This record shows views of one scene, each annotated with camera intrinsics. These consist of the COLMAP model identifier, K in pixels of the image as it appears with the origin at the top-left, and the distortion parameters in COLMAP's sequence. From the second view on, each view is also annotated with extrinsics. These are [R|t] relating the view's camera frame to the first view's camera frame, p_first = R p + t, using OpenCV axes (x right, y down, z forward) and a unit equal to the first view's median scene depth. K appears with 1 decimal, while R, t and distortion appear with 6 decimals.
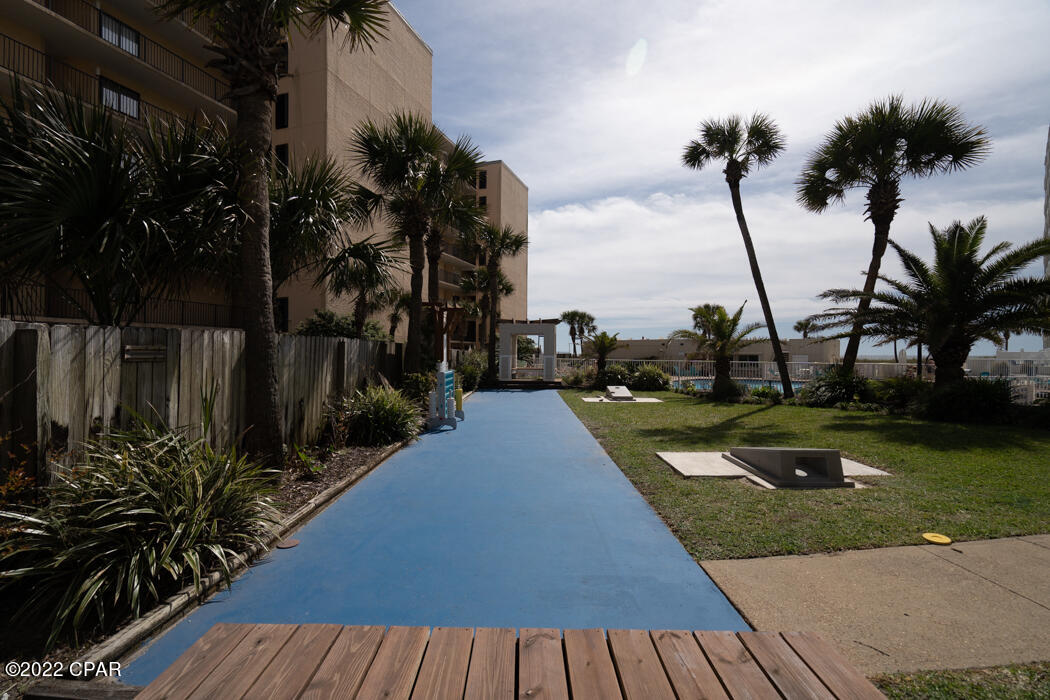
lens RADIAL K [[495.1, 0, 526.0], [0, 495.1, 354.2], [0, 0, 1]] dist [0.023222, 0.000257]
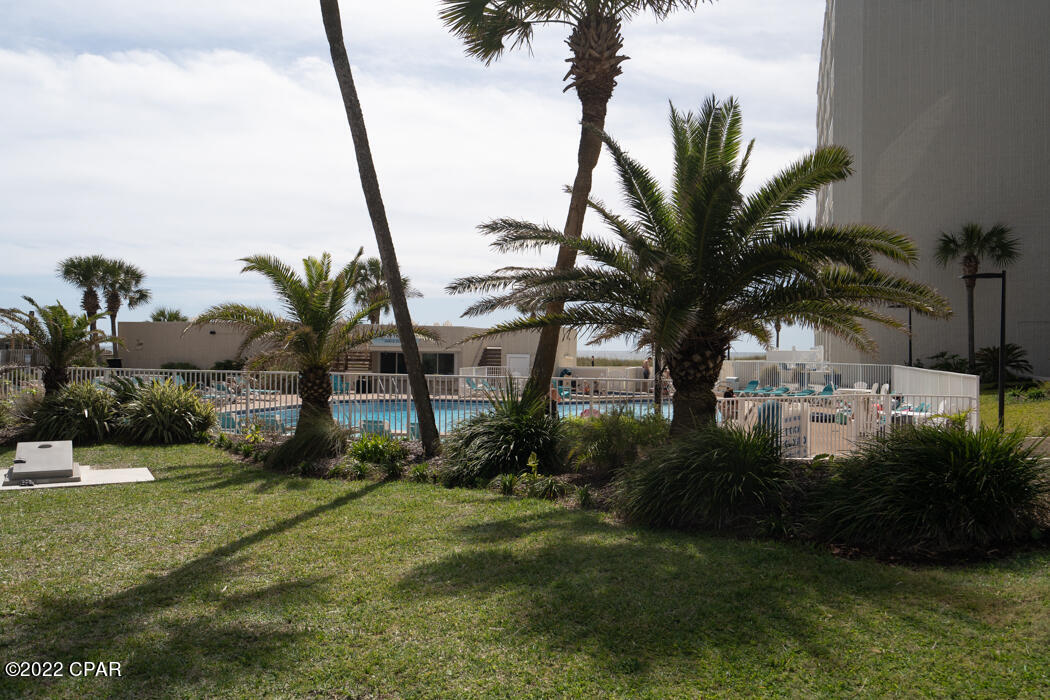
lens RADIAL K [[881.1, 0, 524.9], [0, 881.1, 348.6], [0, 0, 1]] dist [0.004608, 0.002112]
pose [[0.886749, 0.003365, 0.462239, 0.244540], [-0.004113, 0.999991, 0.000612, -0.014523], [-0.462233, -0.002444, 0.886755, 0.254389]]
